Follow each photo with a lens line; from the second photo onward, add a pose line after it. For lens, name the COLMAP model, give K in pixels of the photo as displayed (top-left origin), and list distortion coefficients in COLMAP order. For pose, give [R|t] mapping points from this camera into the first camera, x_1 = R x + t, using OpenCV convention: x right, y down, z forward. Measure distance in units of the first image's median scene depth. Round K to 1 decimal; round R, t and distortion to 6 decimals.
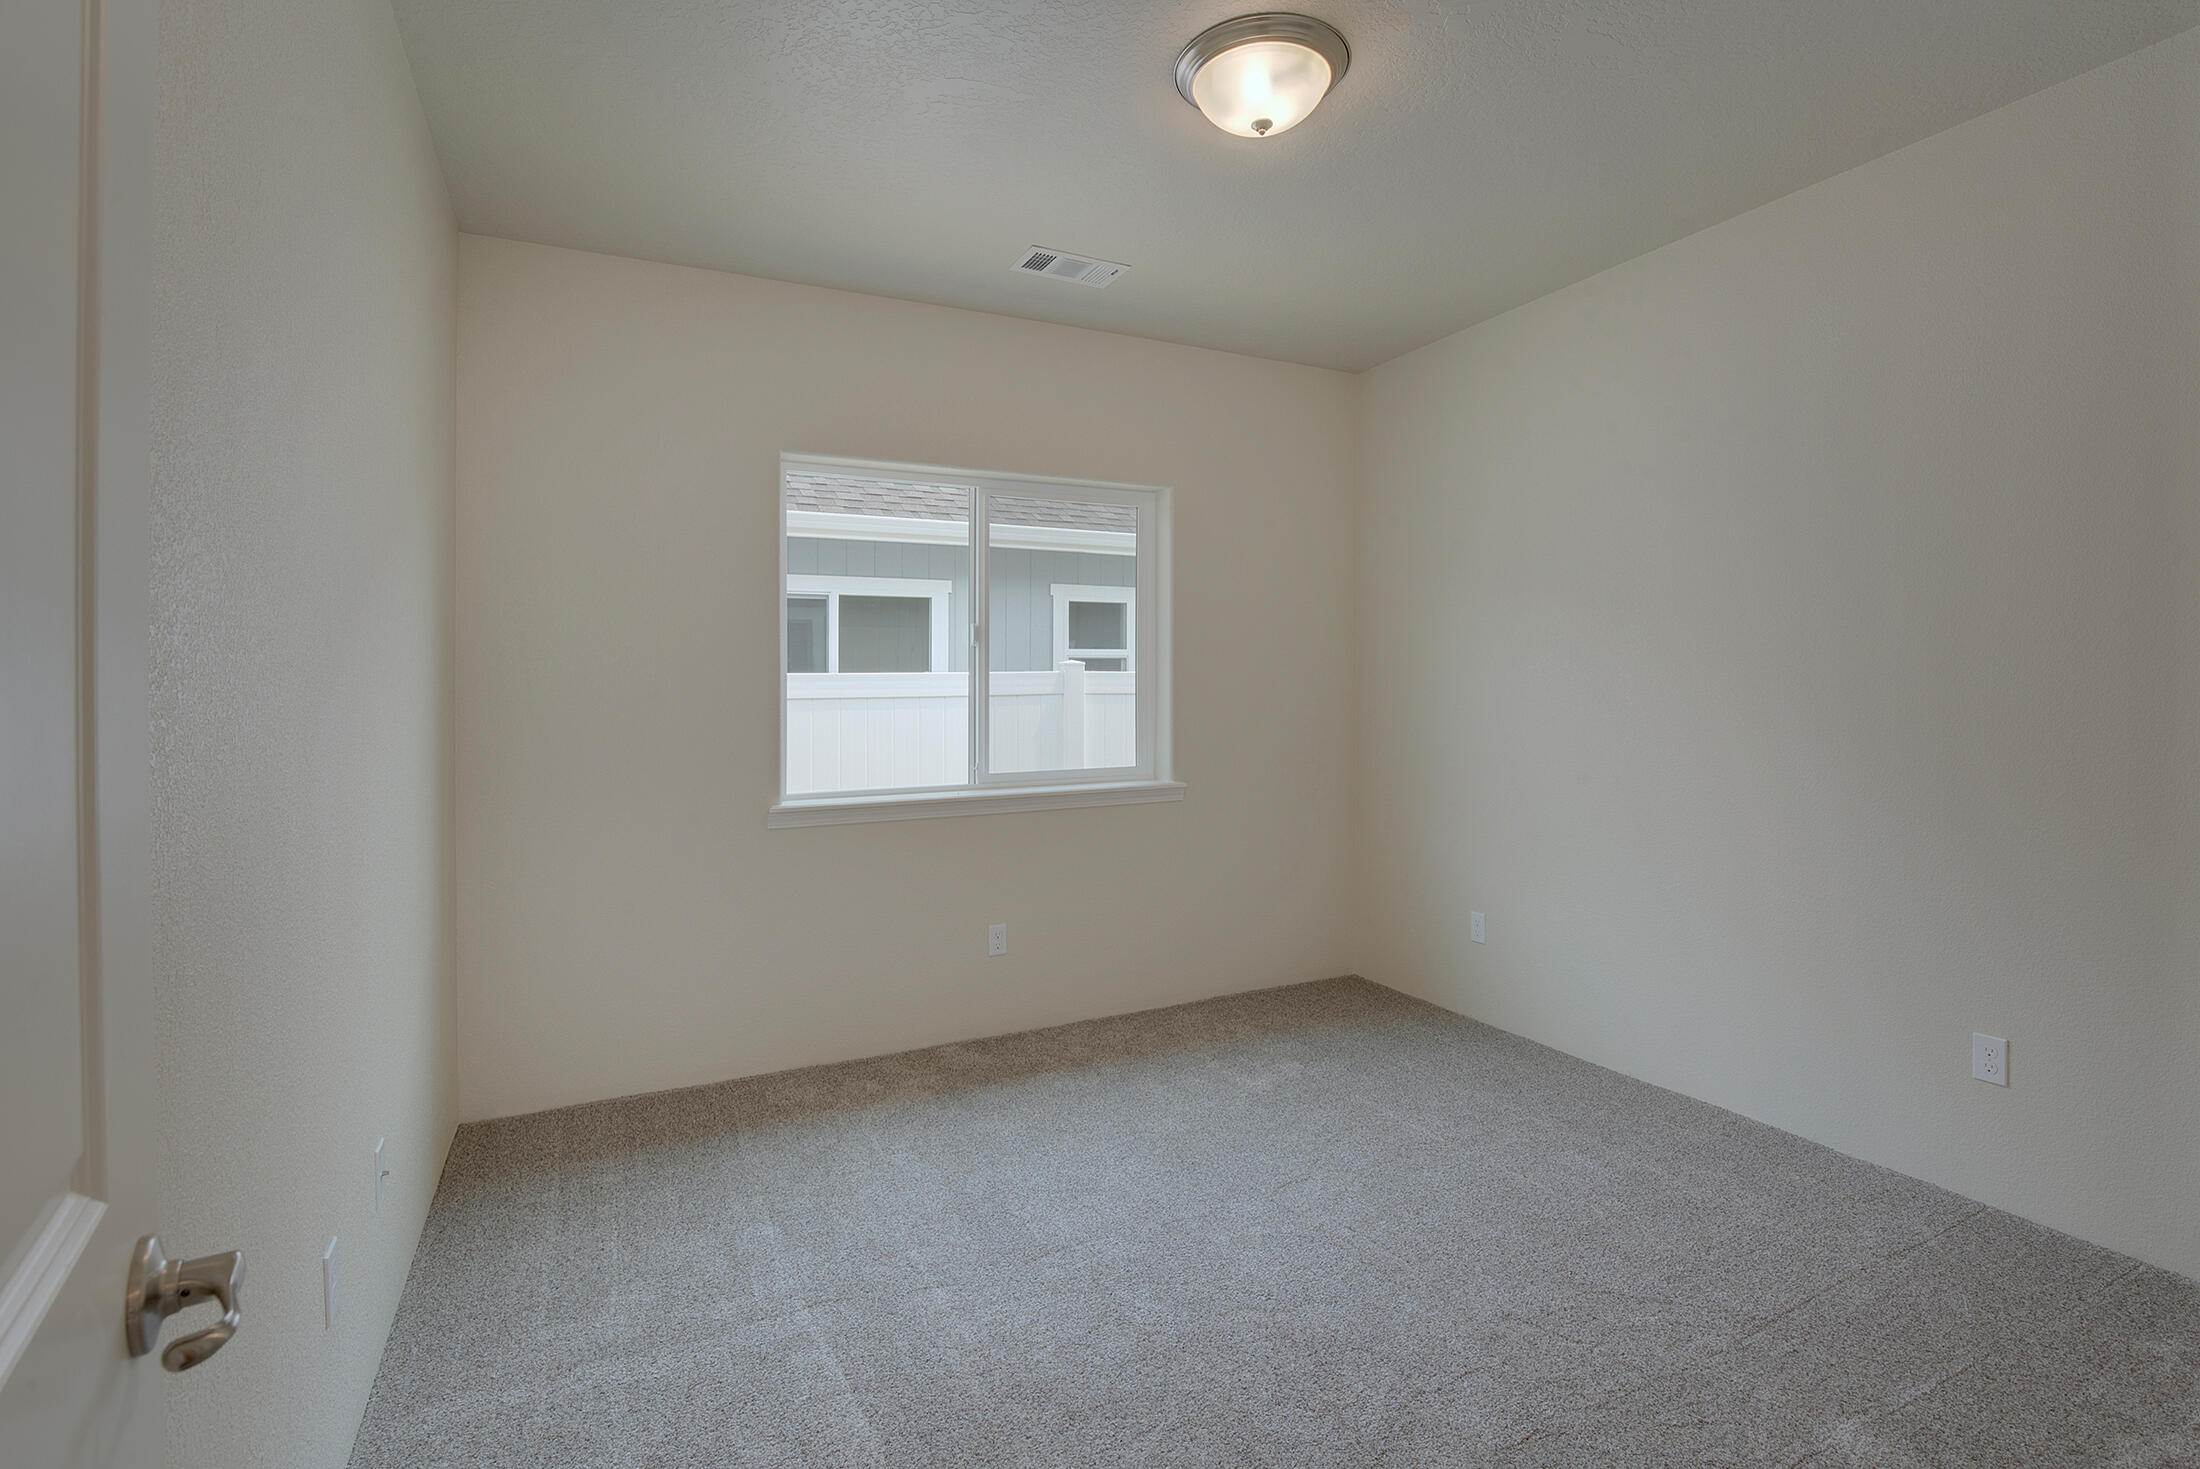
lens RADIAL K [[995.7, 0, 1149.1], [0, 995.7, 694.7], [0, 0, 1]] dist [0.001907, 0.000091]
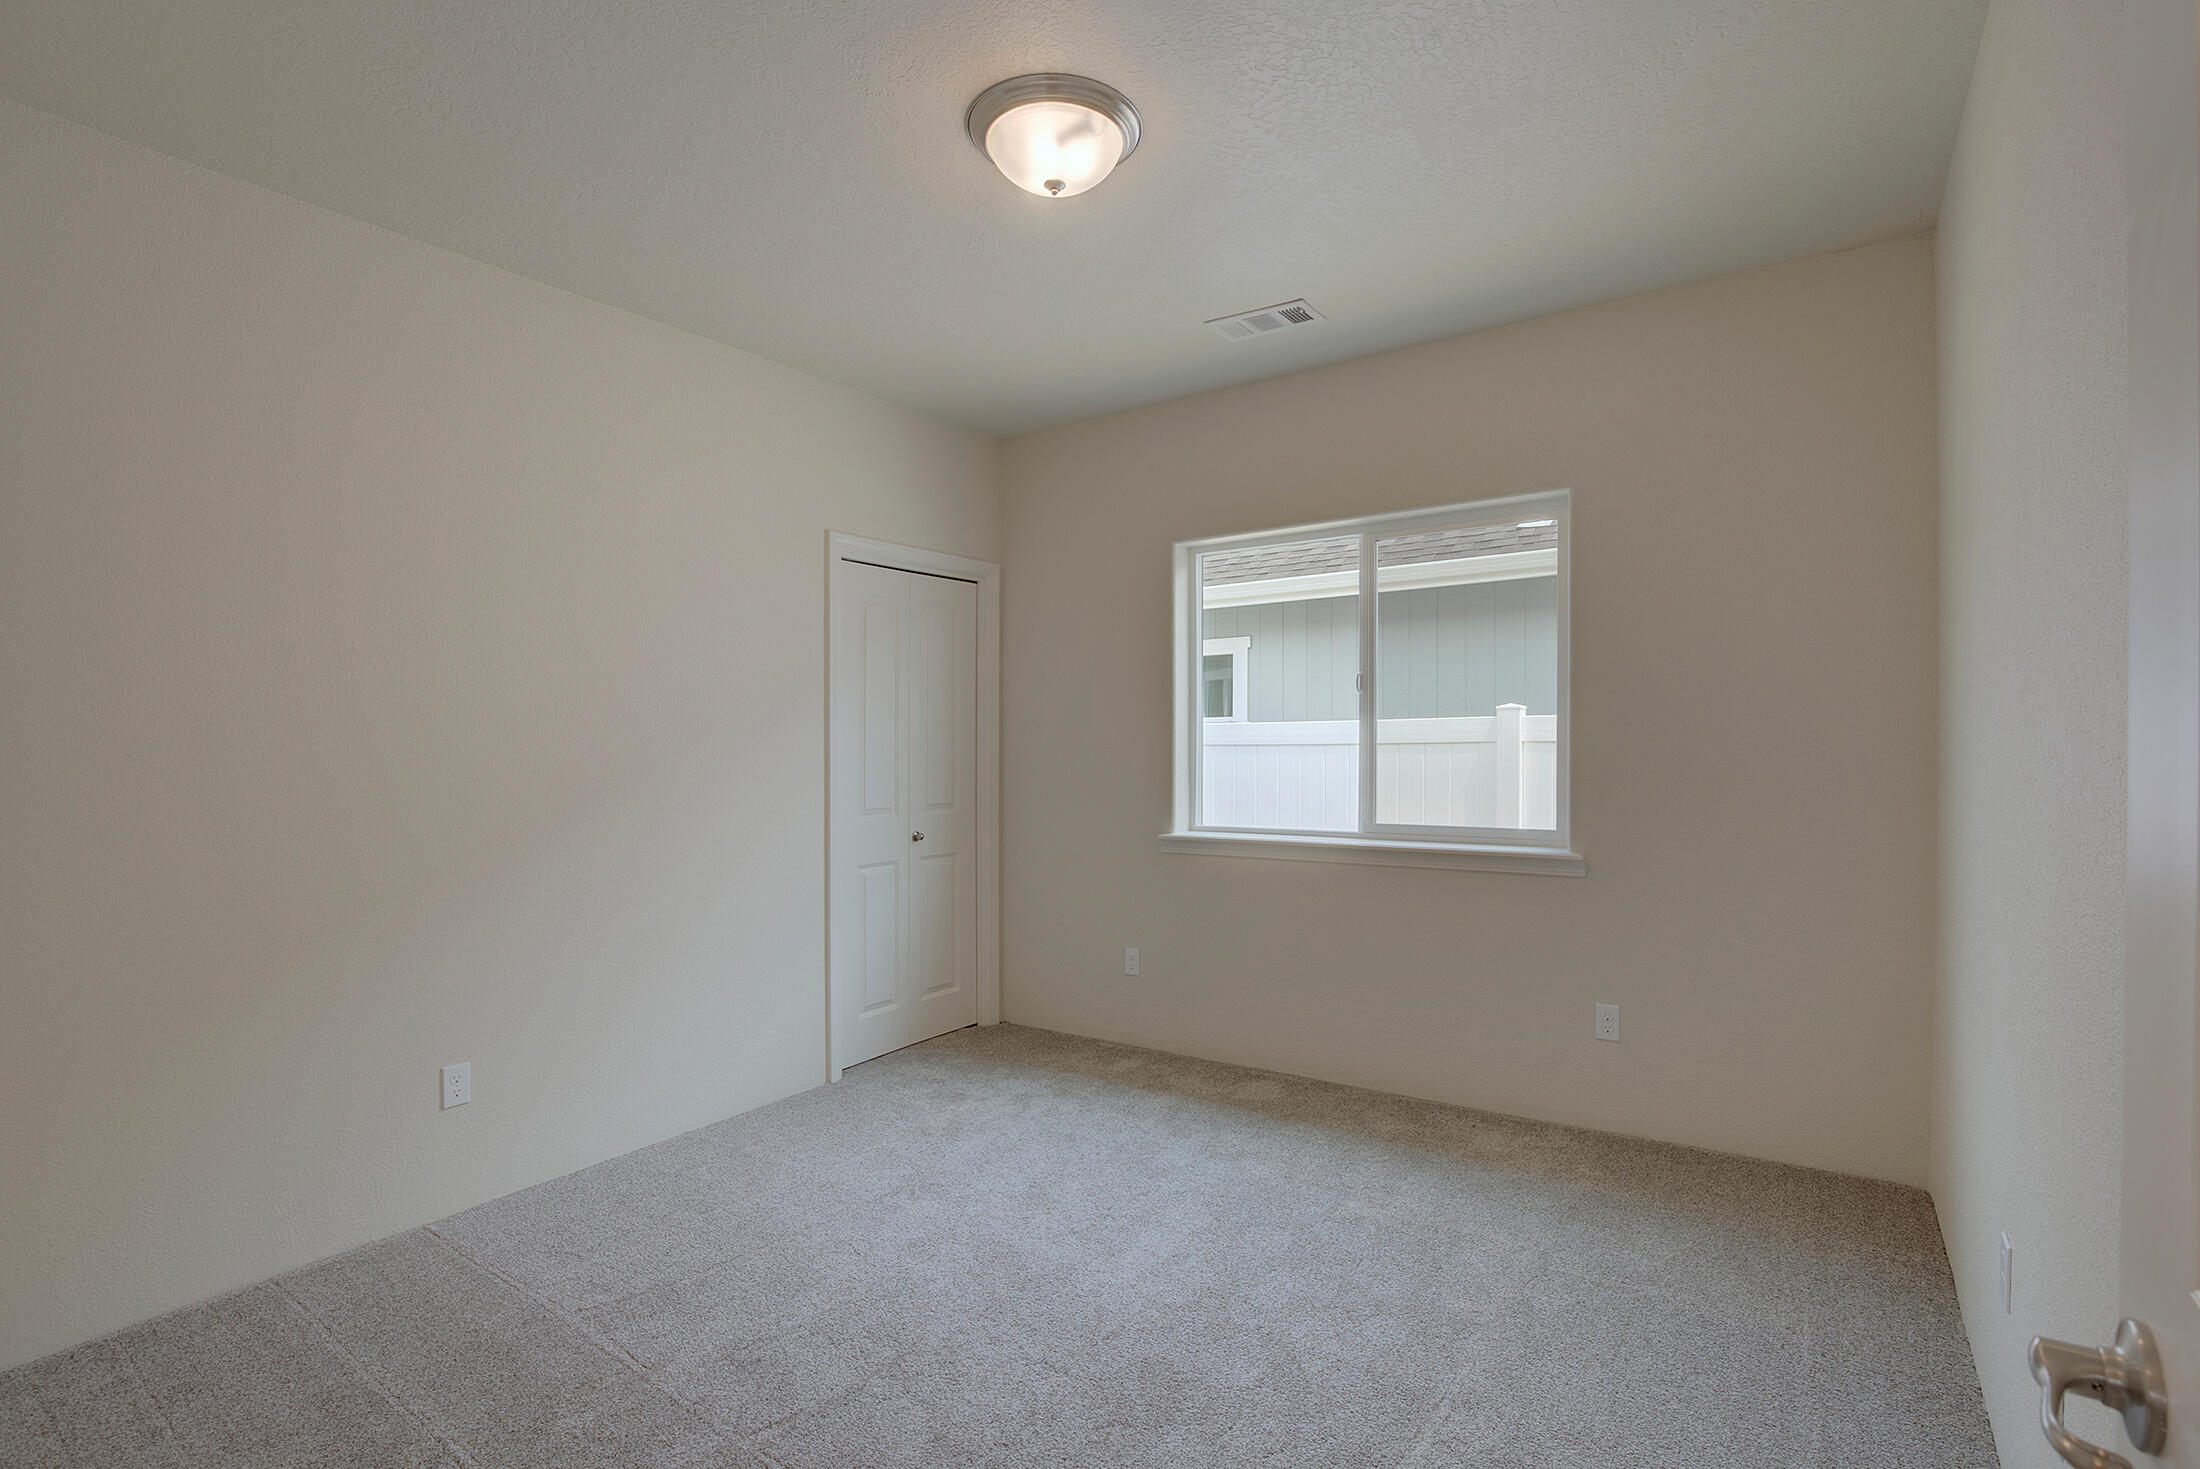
lens RADIAL K [[995.7, 0, 1105.0], [0, 995.7, 738.4], [0, 0, 1]] dist [0.001907, 0.000091]
pose [[0.505026, 0.001879, -0.863102, 0.553080], [0.002750, 0.999989, 0.003786, -0.008872], [0.863100, -0.004285, 0.505015, 0.272479]]
